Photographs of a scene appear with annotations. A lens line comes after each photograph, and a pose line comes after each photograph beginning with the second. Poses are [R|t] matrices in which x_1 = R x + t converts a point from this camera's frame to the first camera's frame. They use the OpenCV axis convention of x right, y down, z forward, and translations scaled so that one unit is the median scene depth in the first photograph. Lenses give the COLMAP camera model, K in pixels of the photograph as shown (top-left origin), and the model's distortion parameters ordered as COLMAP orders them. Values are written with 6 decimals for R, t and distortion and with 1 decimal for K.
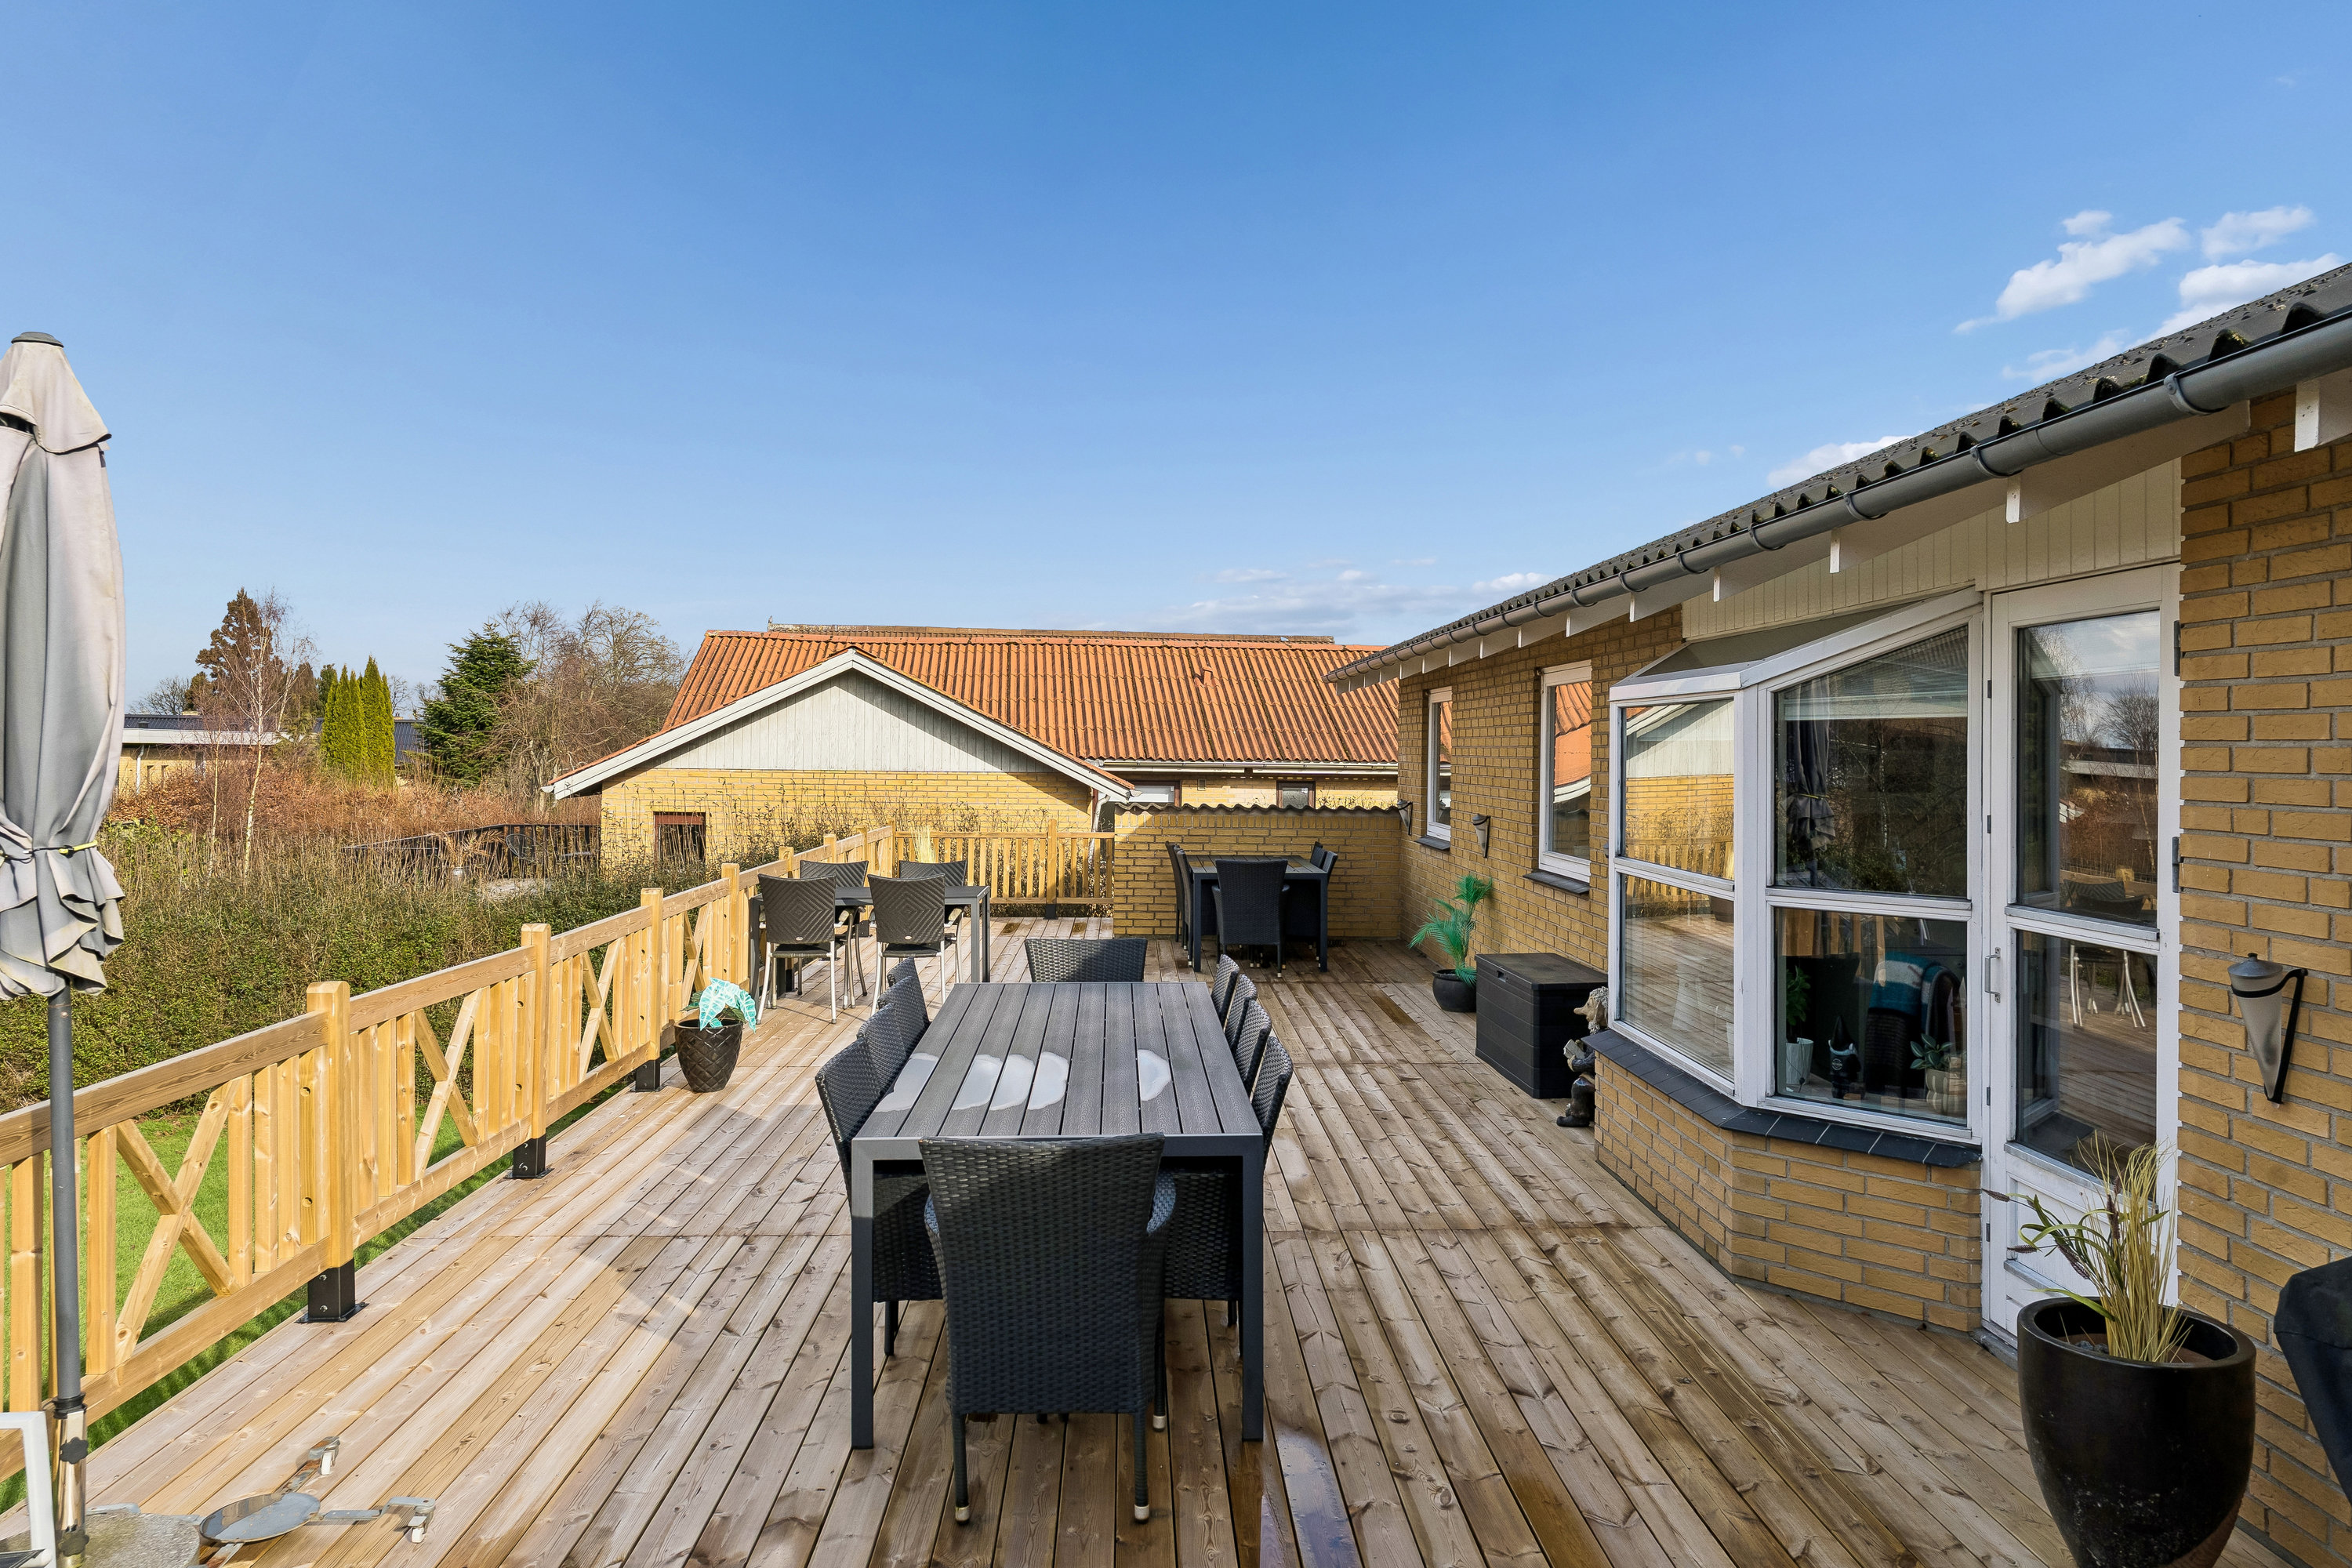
lens RADIAL K [[1633.1, 0, 1200.5], [0, 1633.1, 742.4], [0, 0, 1]] dist [0.025751, -0.001715]
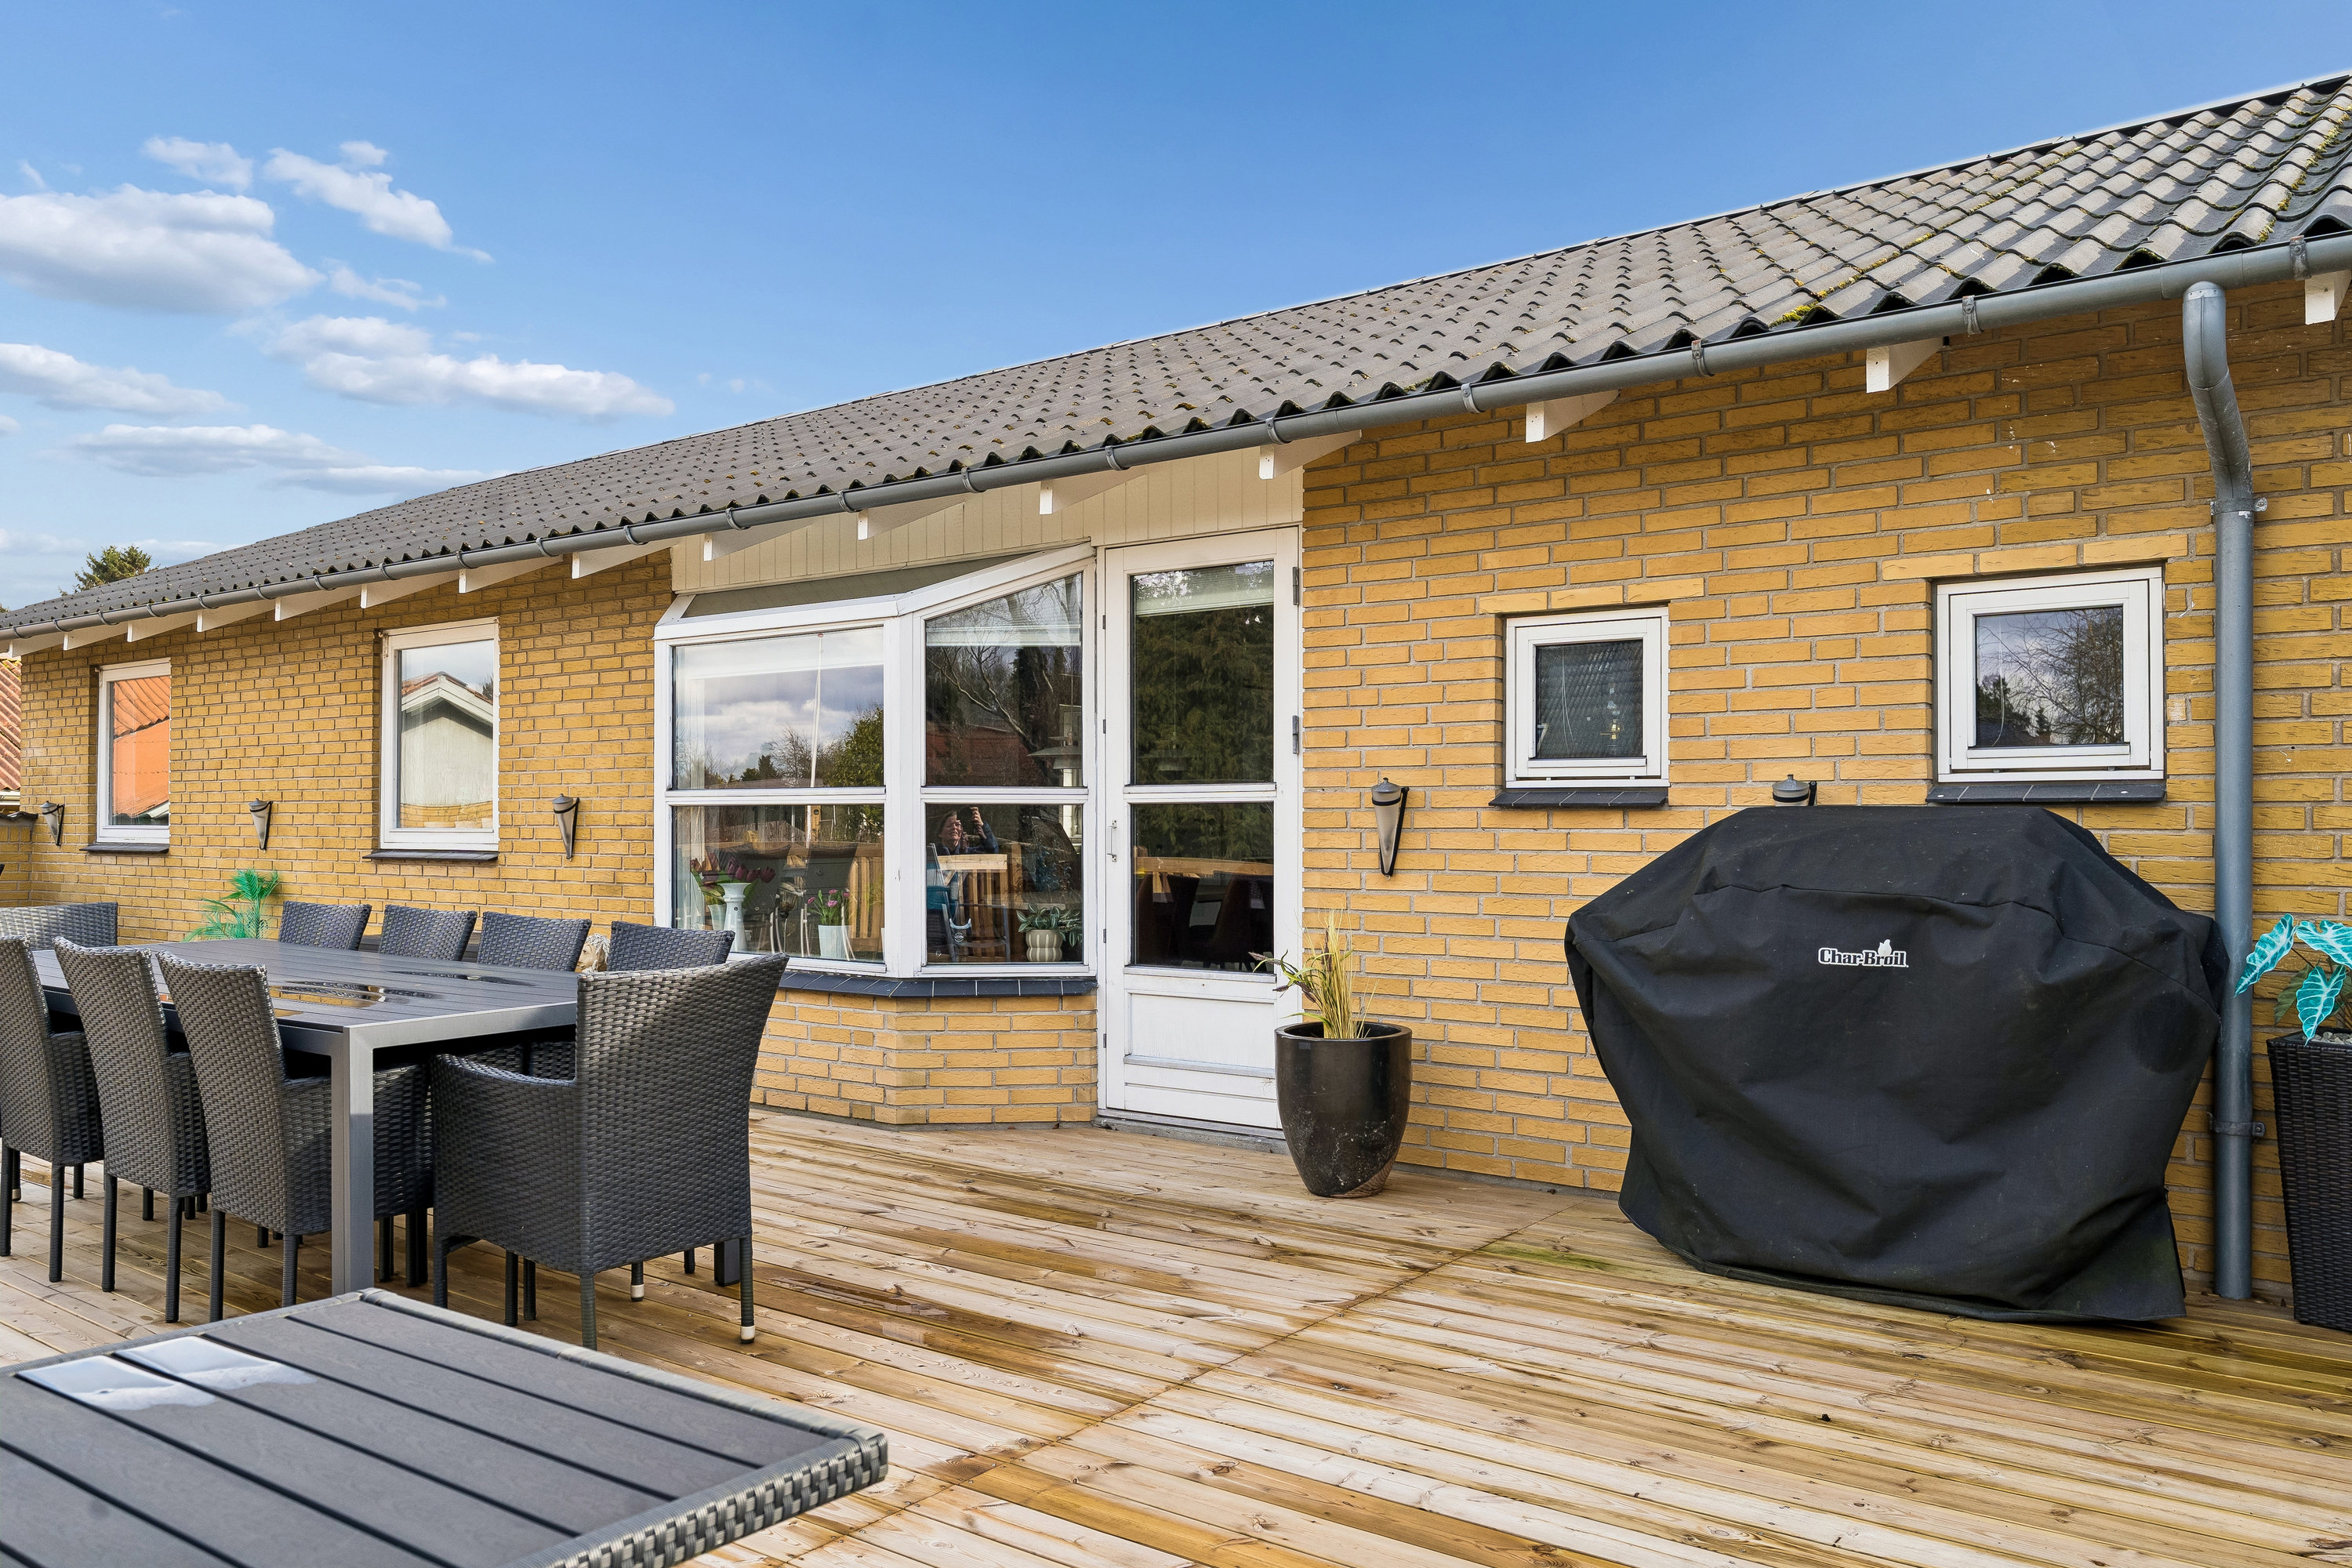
lens RADIAL K [[1705.1, 0, 1177.2], [0, 1705.1, 795.5], [0, 0, 1]] dist [-0.003771, 0.000274]
pose [[0.641991, 0.001643, 0.766710, -0.534878], [0.000585, 0.999996, -0.002633, 0.112532], [-0.766712, 0.002139, 0.641988, 0.097179]]
